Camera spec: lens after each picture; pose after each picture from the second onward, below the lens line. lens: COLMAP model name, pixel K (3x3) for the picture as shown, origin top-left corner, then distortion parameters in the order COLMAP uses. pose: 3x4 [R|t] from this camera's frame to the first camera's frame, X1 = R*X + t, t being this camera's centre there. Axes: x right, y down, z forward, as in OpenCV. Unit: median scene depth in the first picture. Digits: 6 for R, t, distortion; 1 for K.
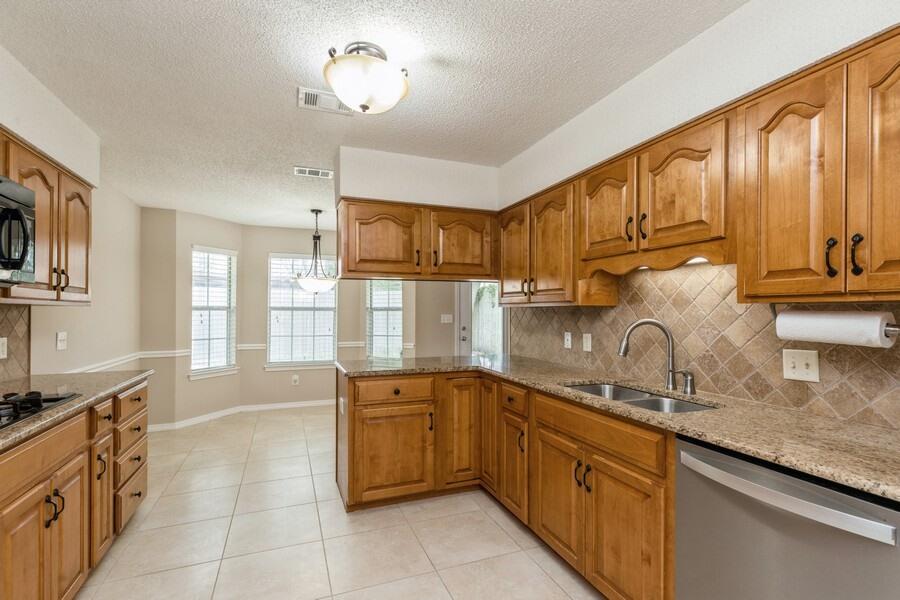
lens RADIAL K [[425.7, 0, 451.6], [0, 425.7, 313.5], [0, 0, 1]] dist [0.003102, 0.000013]
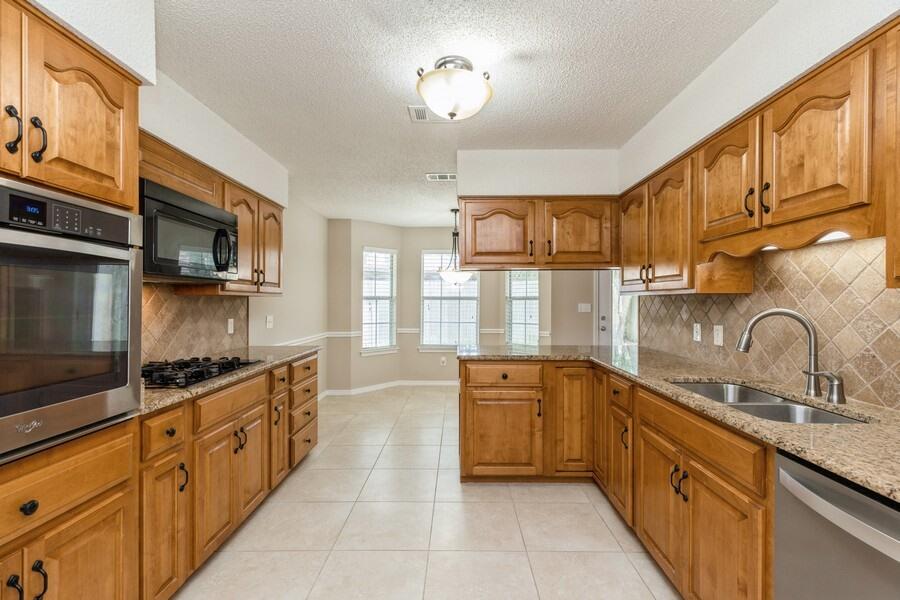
lens RADIAL K [[408.8, 0, 452.0], [0, 408.8, 304.4], [0, 0, 1]] dist [0.001313, -0.000061]
pose [[0.924645, 0.002398, -0.380823, 0.160226], [-0.000915, 0.999991, 0.004076, 0.001867], [0.380829, -0.003421, 0.924639, 0.016297]]
